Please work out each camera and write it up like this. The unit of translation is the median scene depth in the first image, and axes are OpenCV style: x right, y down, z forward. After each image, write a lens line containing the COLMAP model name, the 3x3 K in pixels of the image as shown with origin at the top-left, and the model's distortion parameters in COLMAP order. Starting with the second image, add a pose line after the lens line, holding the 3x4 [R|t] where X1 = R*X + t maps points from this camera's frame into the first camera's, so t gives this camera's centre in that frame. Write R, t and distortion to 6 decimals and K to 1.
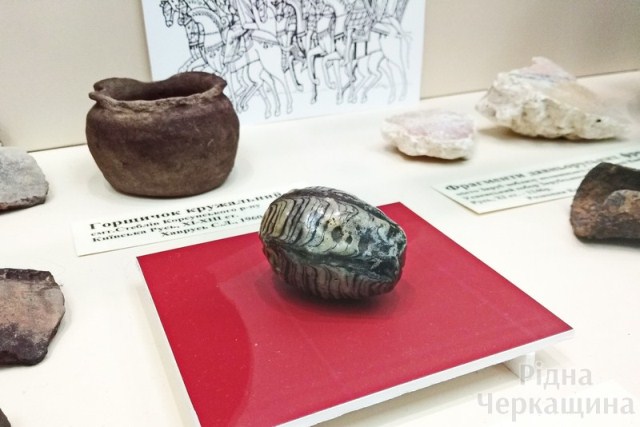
lens RADIAL K [[615.5, 0, 320.8], [0, 615.5, 258.5], [0, 0, 1]] dist [0.038330, 0.000000]
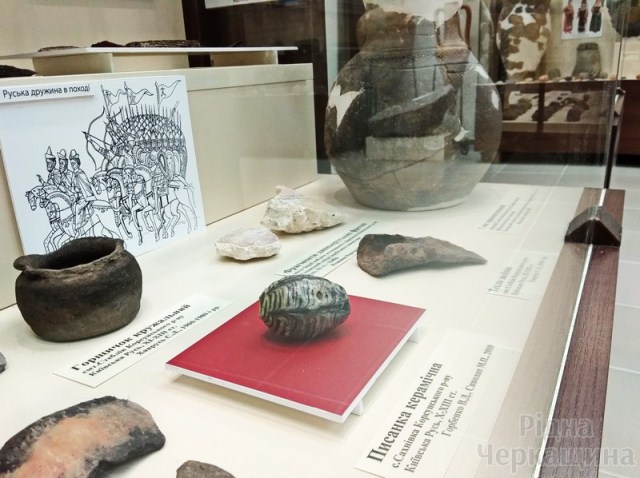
lens RADIAL K [[535.9, 0, 319.7], [0, 535.9, 238.8], [0, 0, 1]] dist [0.056193, 0.002674]
pose [[0.806754, -0.214577, 0.550550, -0.382086], [0.327628, 0.937834, -0.114573, -0.007333], [-0.491740, 0.272808, 0.826903, -0.162396]]
